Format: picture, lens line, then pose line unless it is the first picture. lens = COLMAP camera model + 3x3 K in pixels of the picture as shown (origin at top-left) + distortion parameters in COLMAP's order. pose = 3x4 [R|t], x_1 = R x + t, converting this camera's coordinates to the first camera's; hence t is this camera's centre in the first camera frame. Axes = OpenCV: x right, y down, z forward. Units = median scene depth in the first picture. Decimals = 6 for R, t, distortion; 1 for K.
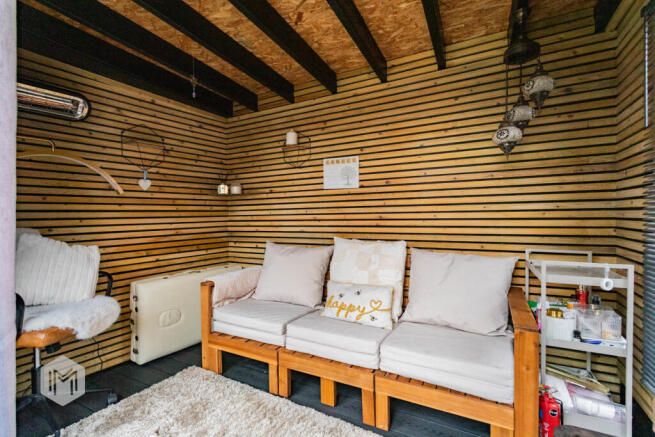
lens RADIAL K [[309.8, 0, 327.5], [0, 309.8, 218.5], [0, 0, 1]] dist [0.001102, 0.000036]
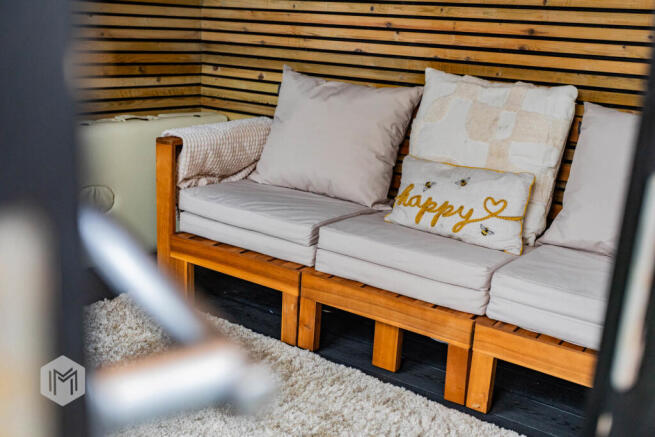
lens RADIAL K [[715.9, 0, 327.0], [0, 715.9, 234.9], [0, 0, 1]] dist [0.013771, 0.010075]
pose [[0.991595, 0.099356, -0.082871, -0.016290], [-0.073131, 0.958807, 0.274483, 0.017070], [0.106729, -0.266116, 0.958014, -0.173296]]
